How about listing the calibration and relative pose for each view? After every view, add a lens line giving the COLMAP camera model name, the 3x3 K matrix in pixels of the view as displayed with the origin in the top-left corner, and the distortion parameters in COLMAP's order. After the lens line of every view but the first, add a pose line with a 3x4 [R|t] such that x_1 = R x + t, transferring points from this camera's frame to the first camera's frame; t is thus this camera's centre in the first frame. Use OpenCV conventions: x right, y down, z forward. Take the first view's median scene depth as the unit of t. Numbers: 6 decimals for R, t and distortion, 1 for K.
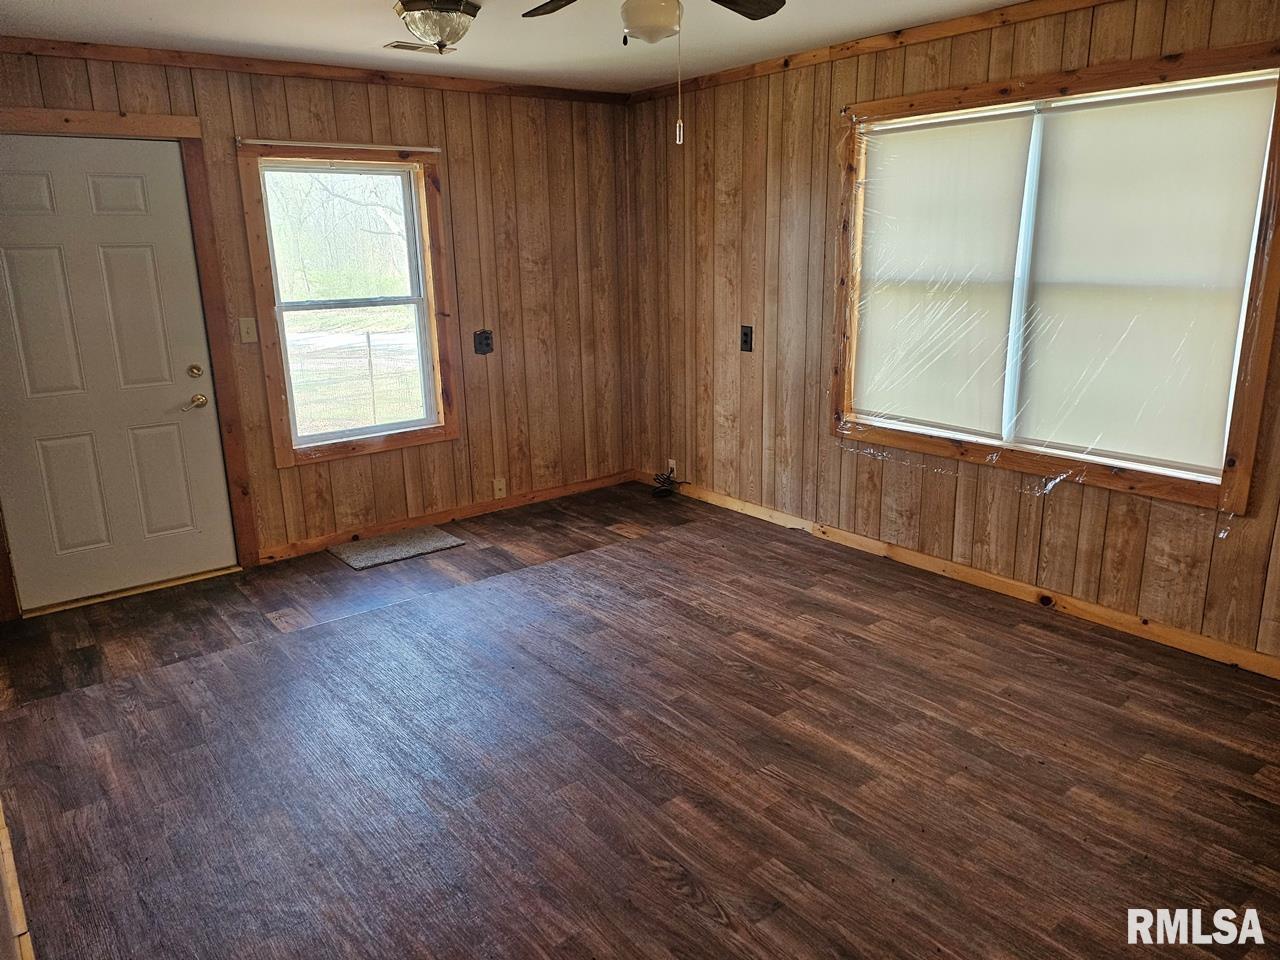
lens RADIAL K [[903.9, 0, 638.3], [0, 903.9, 473.0], [0, 0, 1]] dist [0.098385, -0.104620]
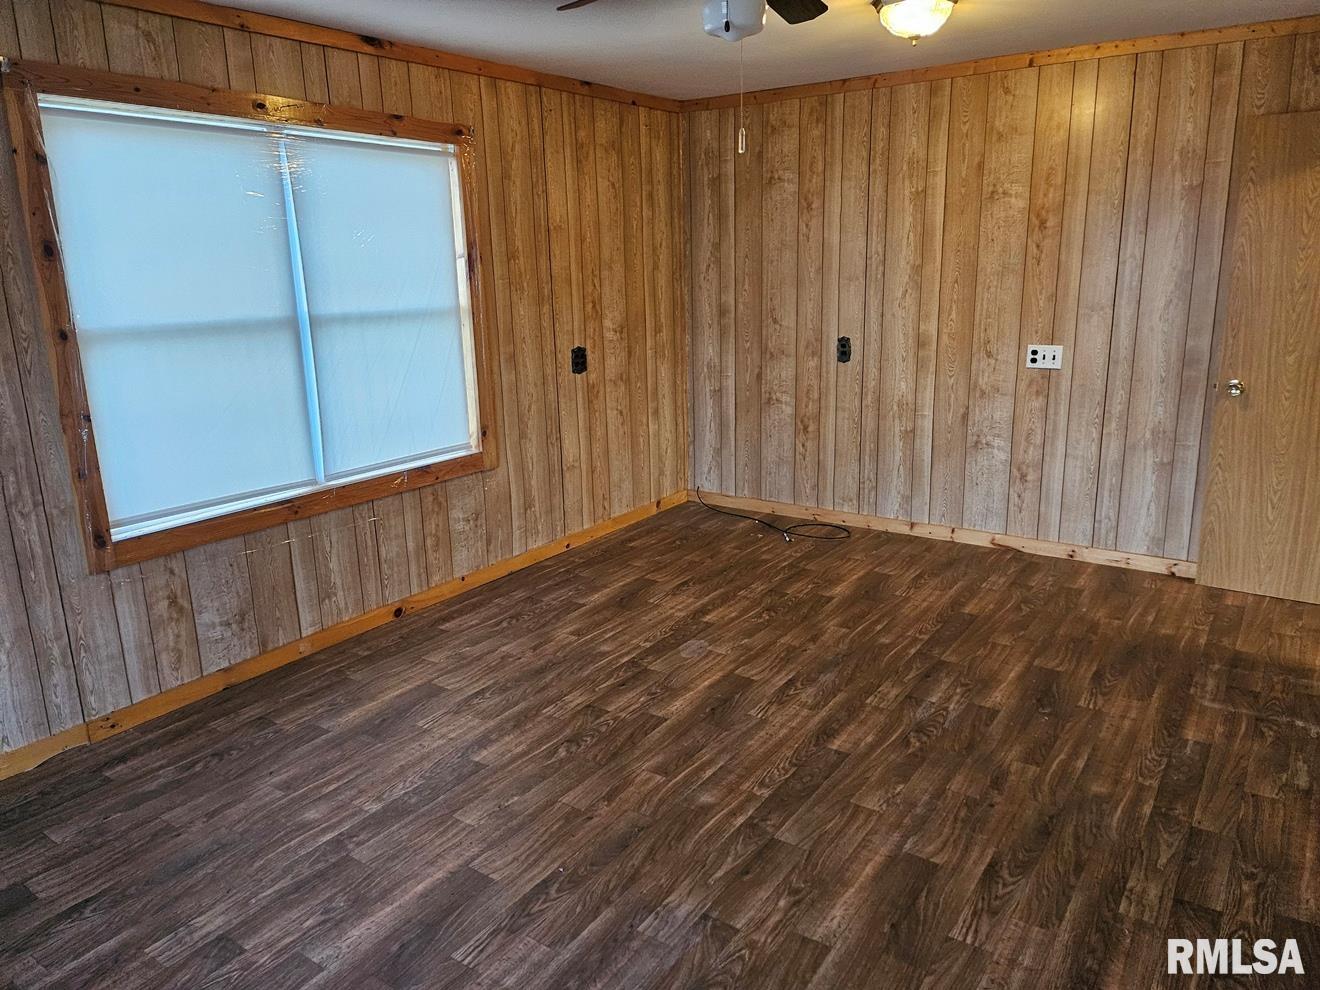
lens RADIAL K [[932.1, 0, 658.2], [0, 932.1, 487.7], [0, 0, 1]] dist [0.098385, -0.104620]
pose [[-0.299589, -0.203245, 0.932168, -0.665584], [0.262052, 0.921938, 0.285235, -0.237496], [-0.917374, 0.329730, -0.222941, 0.987080]]
